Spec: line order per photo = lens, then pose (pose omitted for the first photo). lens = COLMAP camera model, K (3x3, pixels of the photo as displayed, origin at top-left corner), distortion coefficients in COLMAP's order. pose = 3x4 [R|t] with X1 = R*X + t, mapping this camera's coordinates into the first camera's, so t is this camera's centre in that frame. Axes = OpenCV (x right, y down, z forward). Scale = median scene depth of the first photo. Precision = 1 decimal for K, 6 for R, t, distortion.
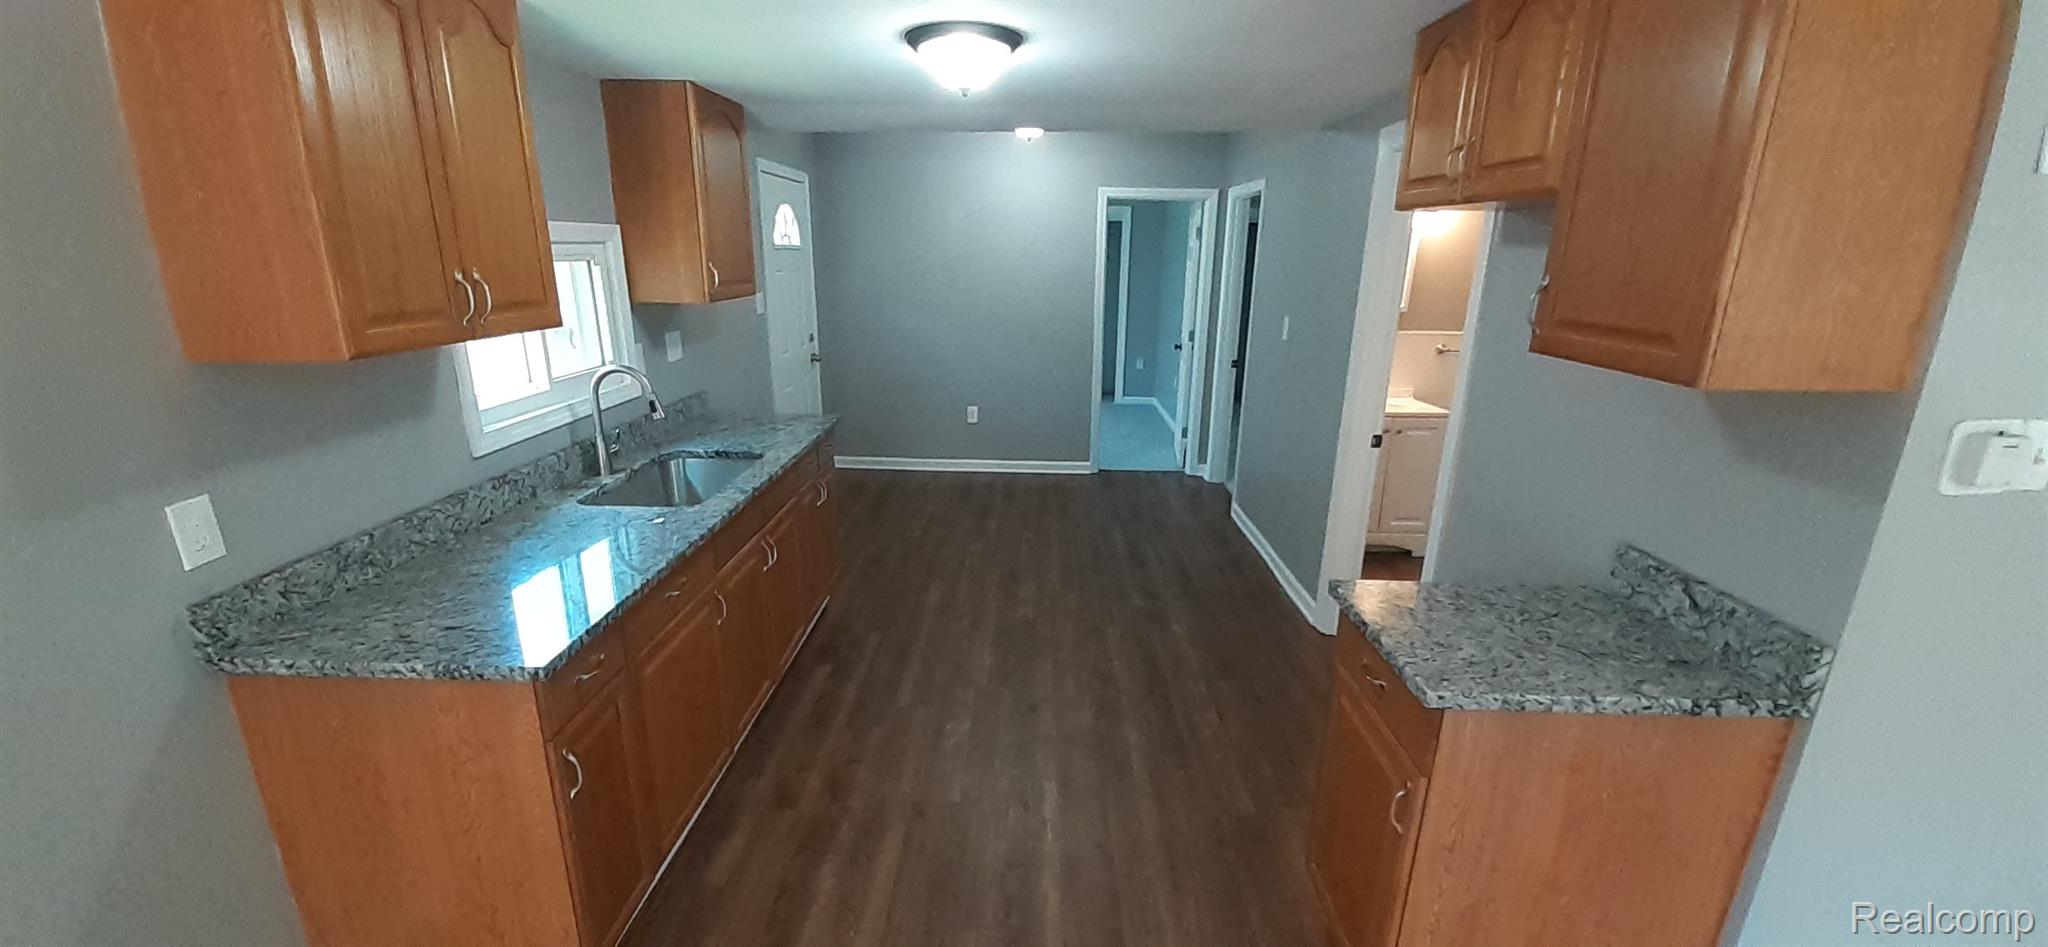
lens RADIAL K [[800.4, 0, 1024.0], [0, 800.4, 473.5], [0, 0, 1]] dist [-0.000735, -0.000218]
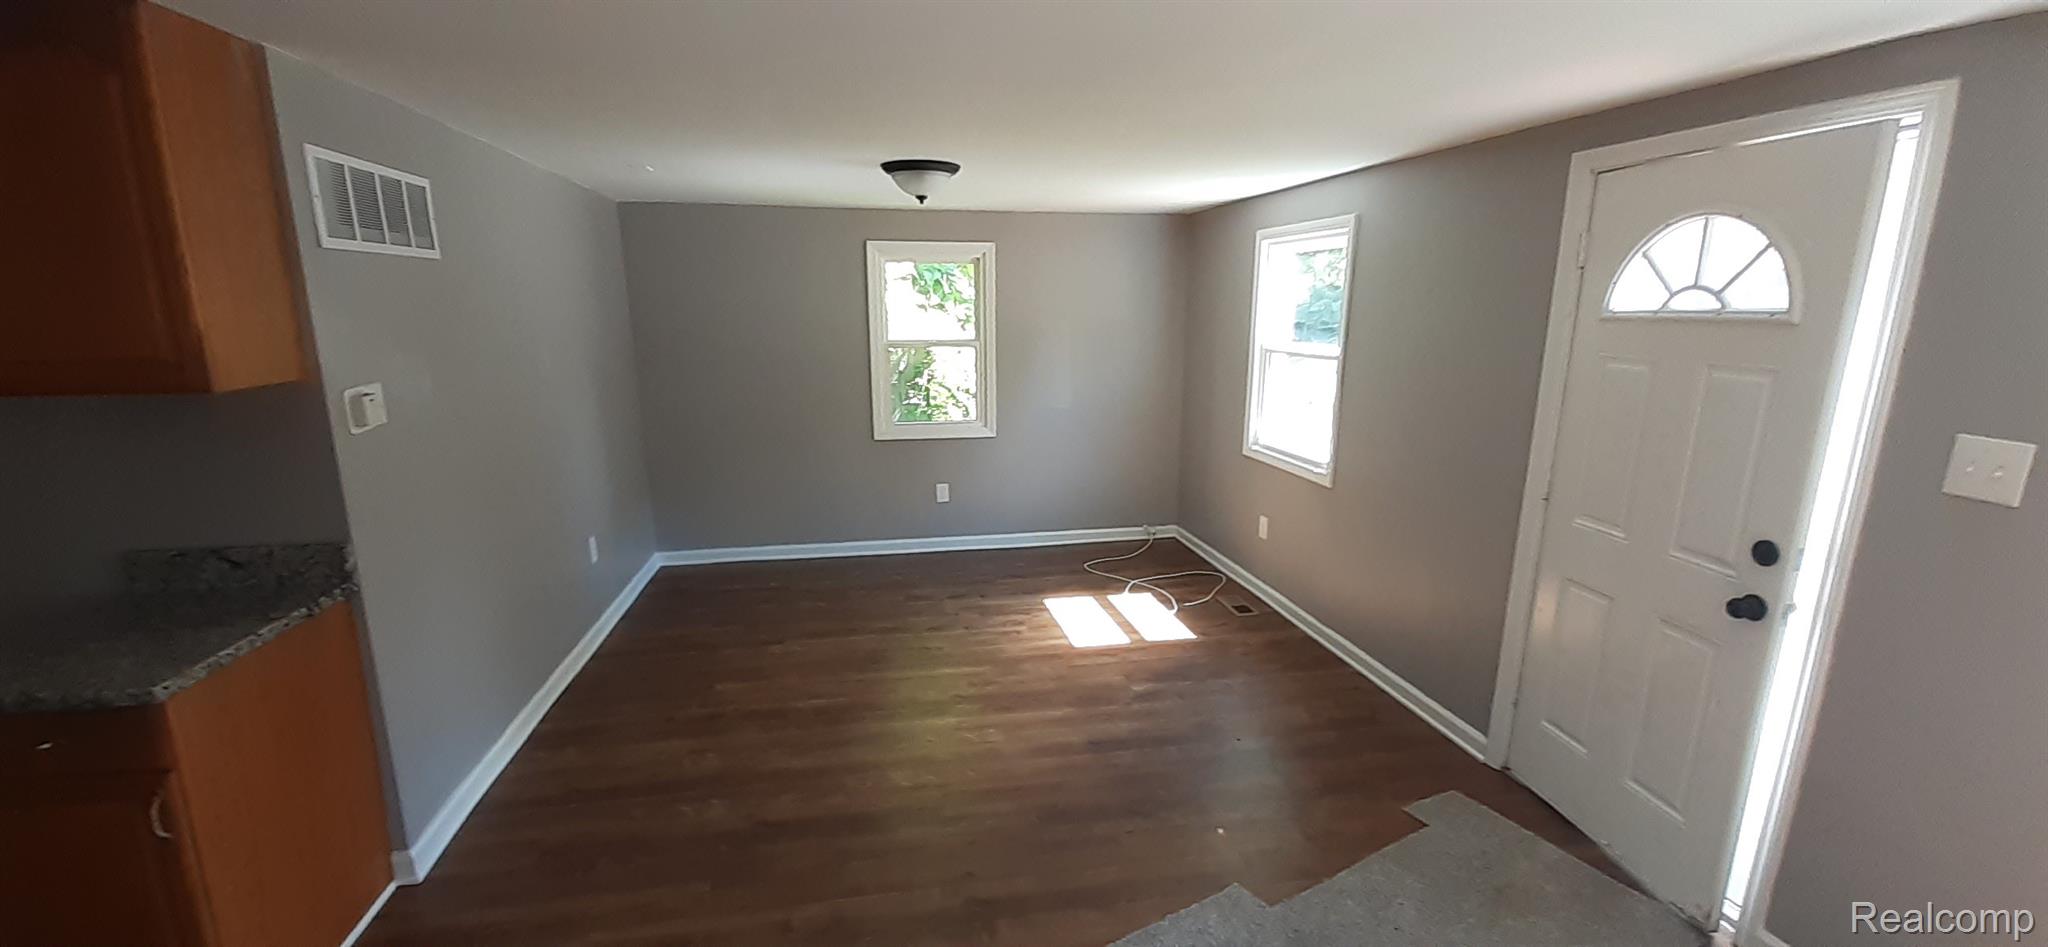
lens RADIAL K [[800.4, 0, 1024.0], [0, 800.4, 473.5], [0, 0, 1]] dist [-0.000735, -0.000218]
pose [[-0.207224, -0.227701, 0.951425, -0.691320], [0.258565, 0.925205, 0.277742, -0.000405], [-0.943505, 0.303560, -0.132850, -0.081317]]
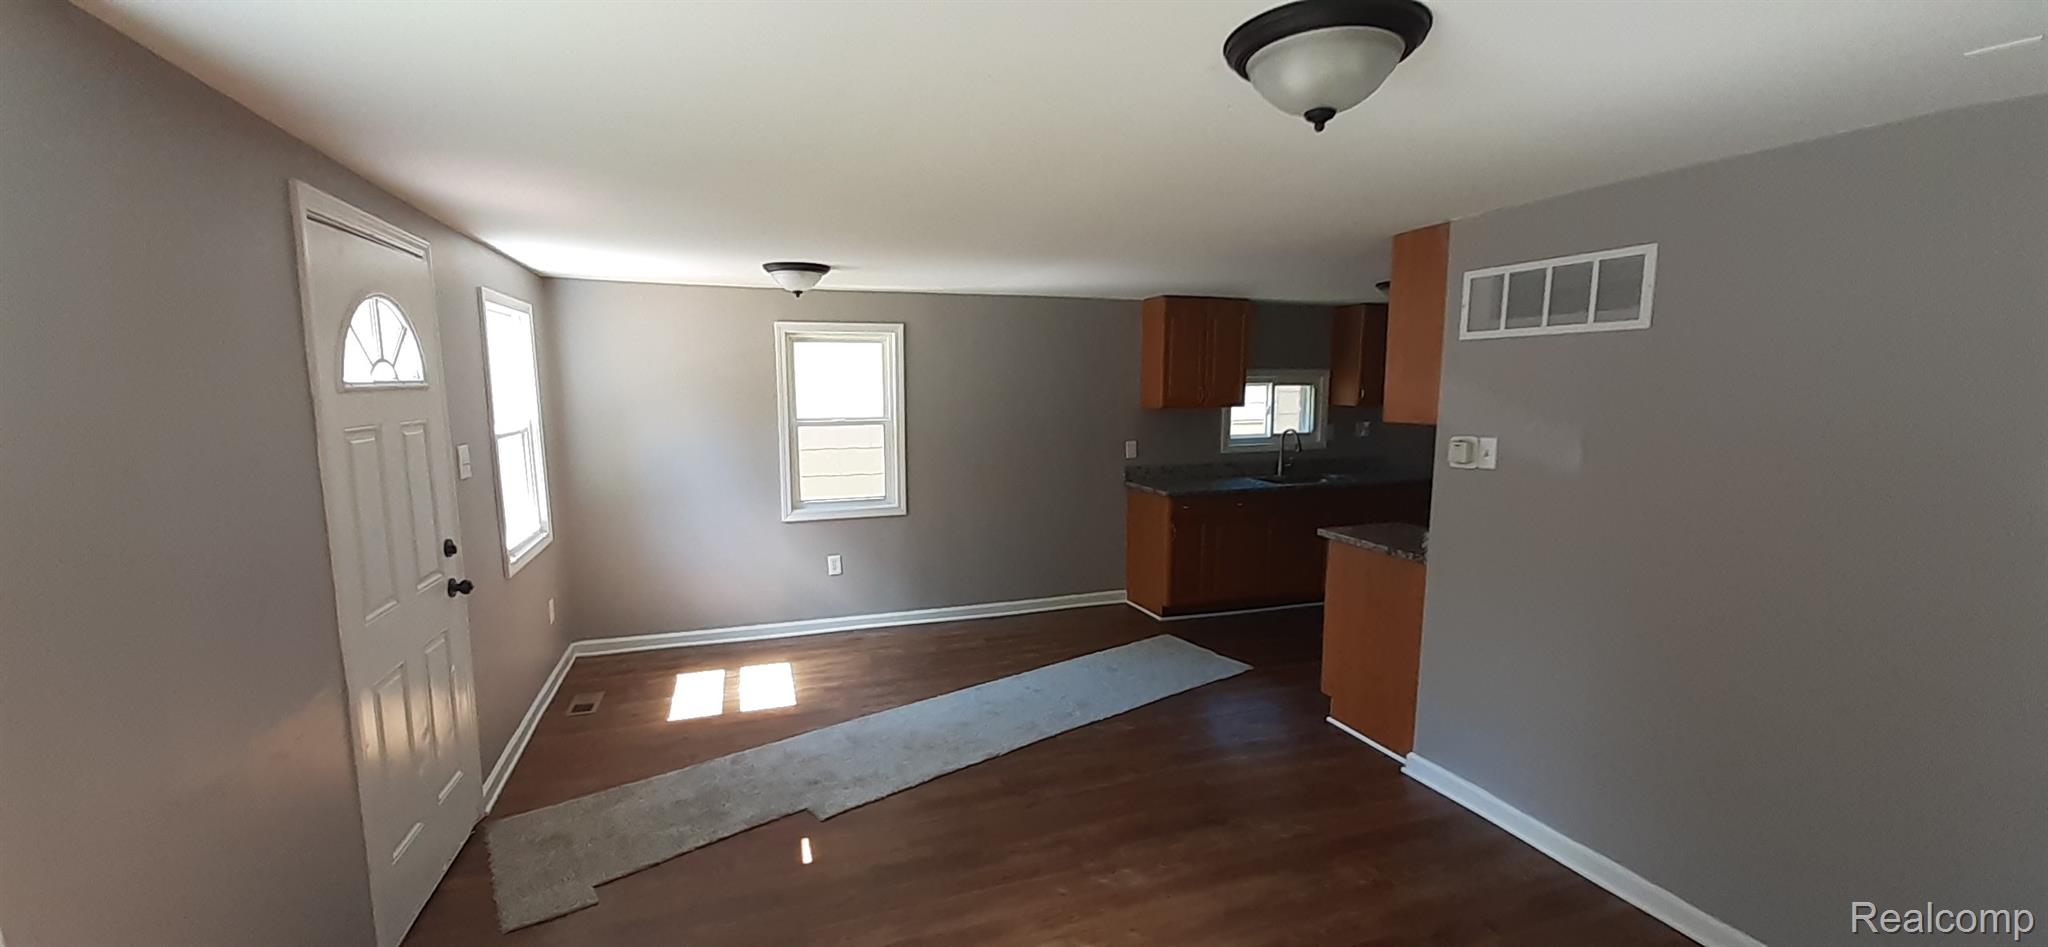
lens RADIAL K [[800.4, 0, 1024.0], [0, 800.4, 473.5], [0, 0, 1]] dist [-0.000735, -0.000218]
pose [[0.348720, 0.094222, -0.932479, 2.642959], [-0.246927, 0.969018, 0.005571, 0.316160], [0.904113, 0.228312, 0.361182, -0.938289]]
